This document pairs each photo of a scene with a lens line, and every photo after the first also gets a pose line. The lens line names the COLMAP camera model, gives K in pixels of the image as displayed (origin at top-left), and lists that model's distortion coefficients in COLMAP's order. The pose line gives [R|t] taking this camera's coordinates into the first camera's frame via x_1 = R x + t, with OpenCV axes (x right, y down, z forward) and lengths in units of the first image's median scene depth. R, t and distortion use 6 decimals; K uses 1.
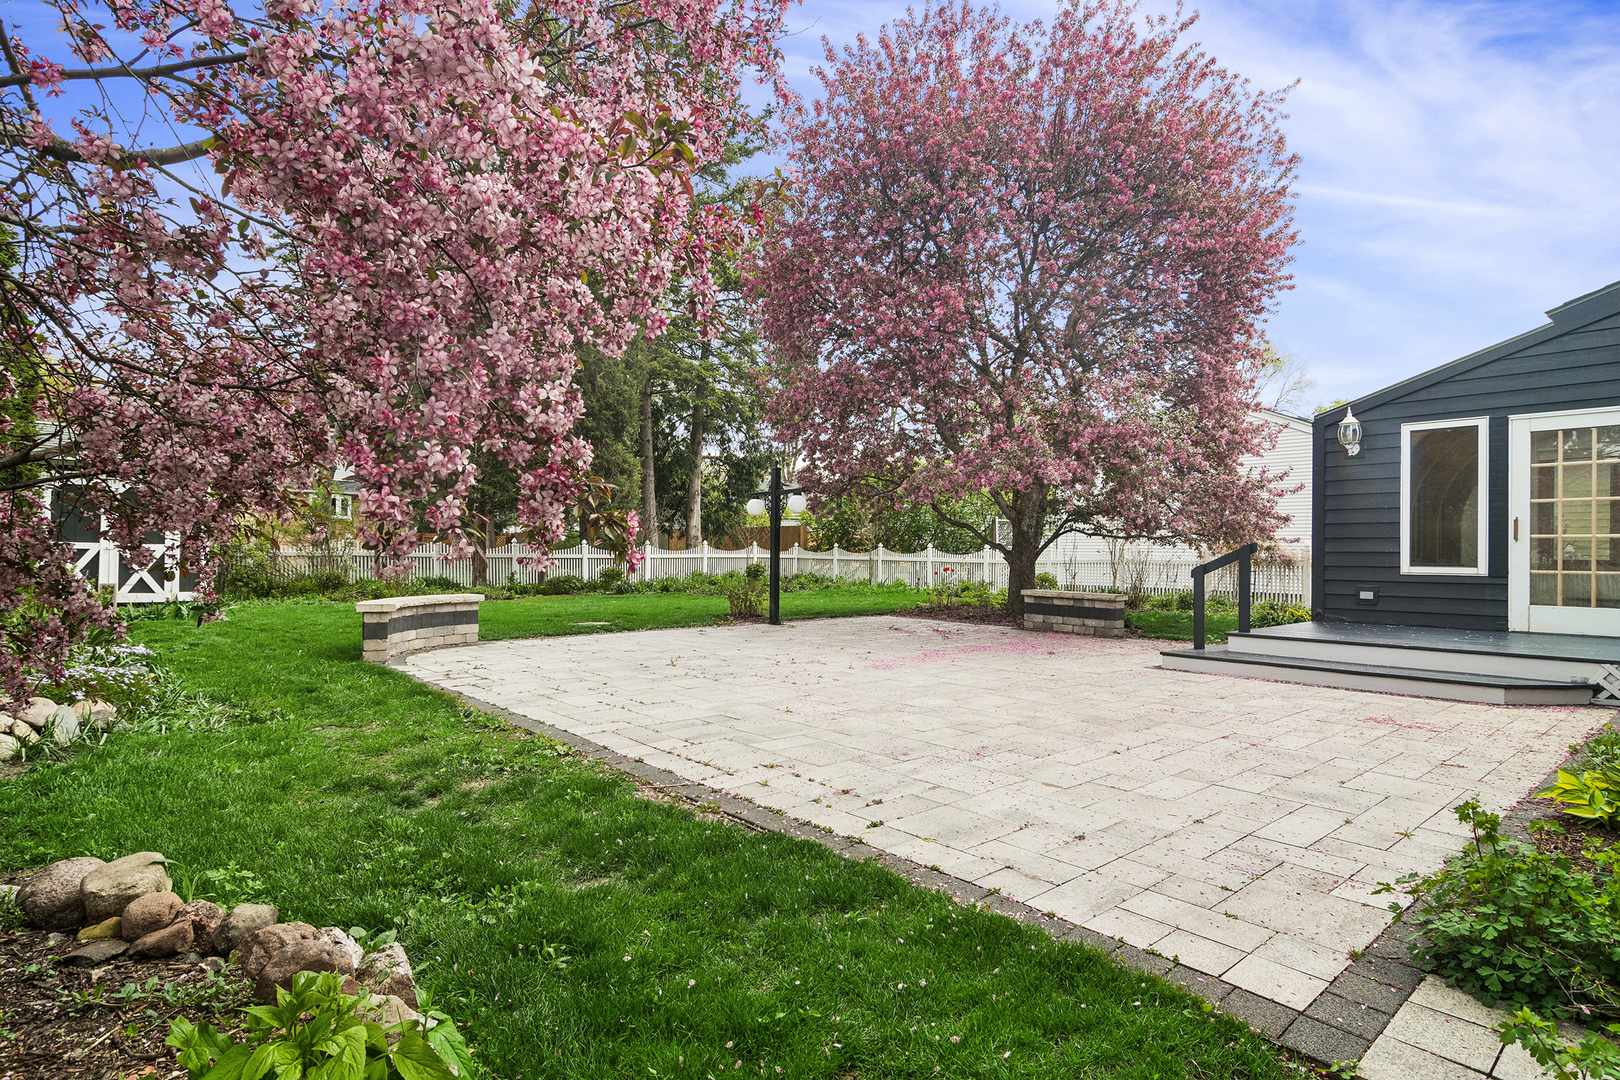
lens RADIAL K [[865.4, 0, 815.0], [0, 865.4, 538.0], [0, 0, 1]] dist [0.000316, 0.000041]
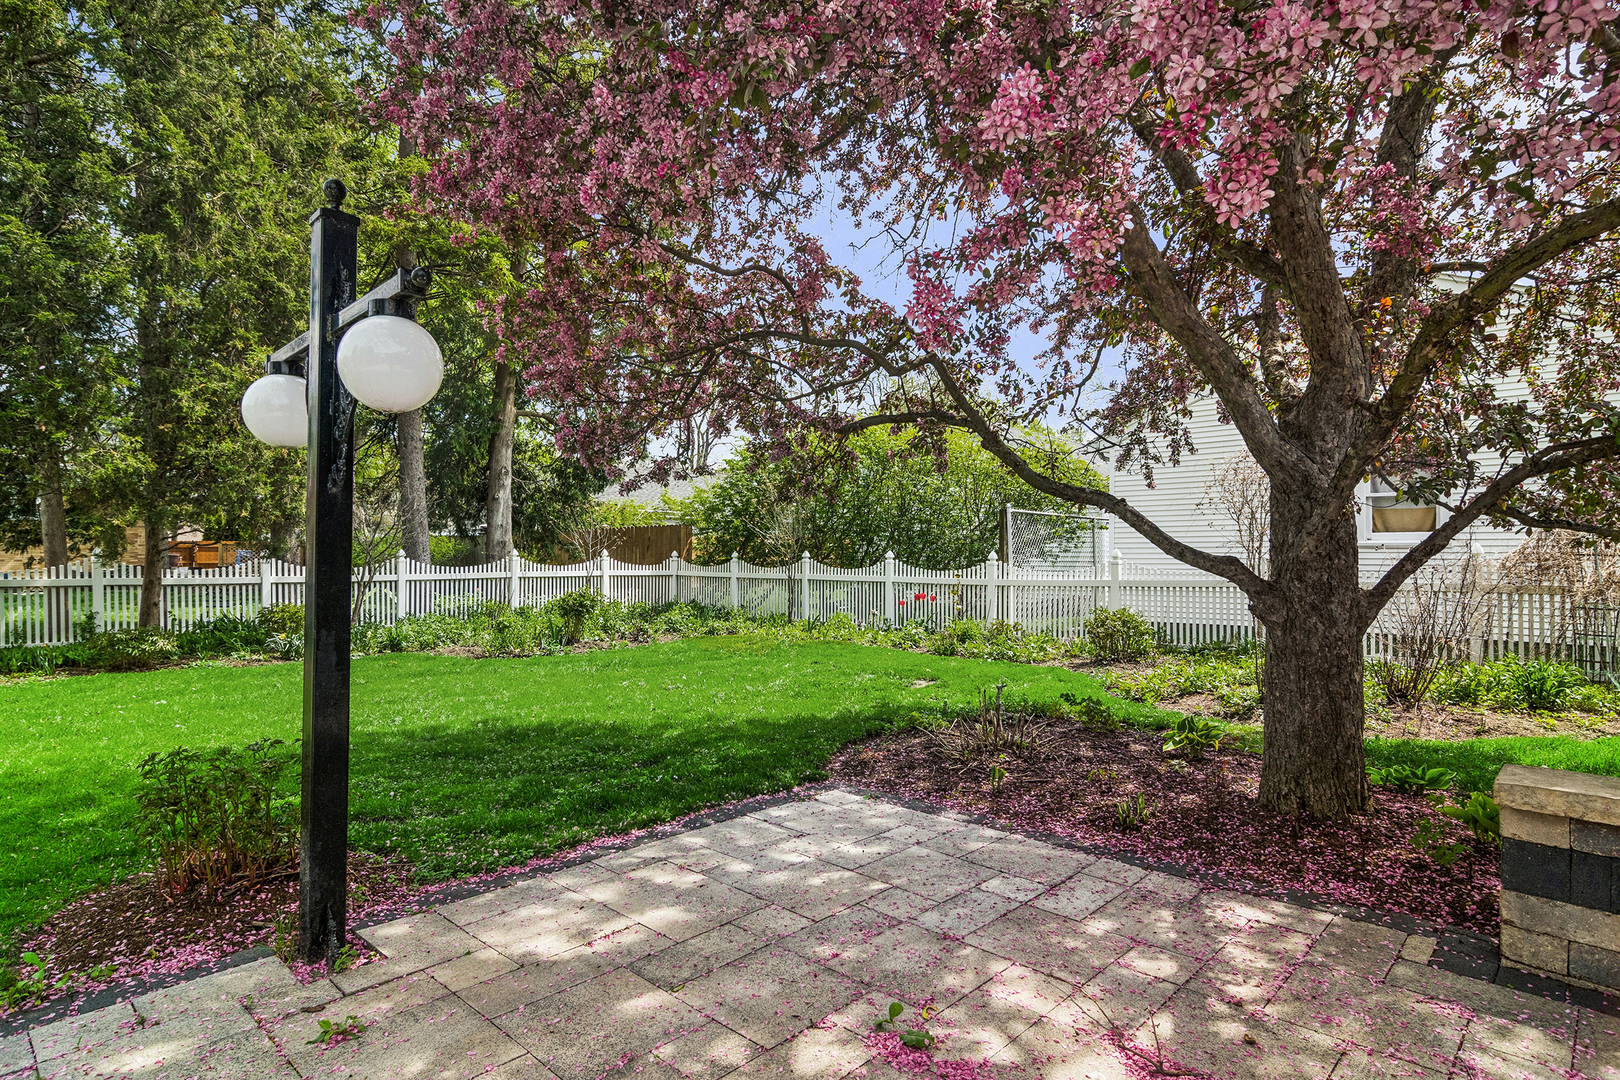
lens RADIAL K [[865.4, 0, 809.6], [0, 865.4, 548.6], [0, 0, 1]] dist [0.000316, 0.000041]
pose [[0.995957, -0.006754, 0.089573, 0.022331], [0.006363, 0.999969, 0.004650, 0.001017], [-0.089601, -0.004062, 0.995969, 0.377932]]
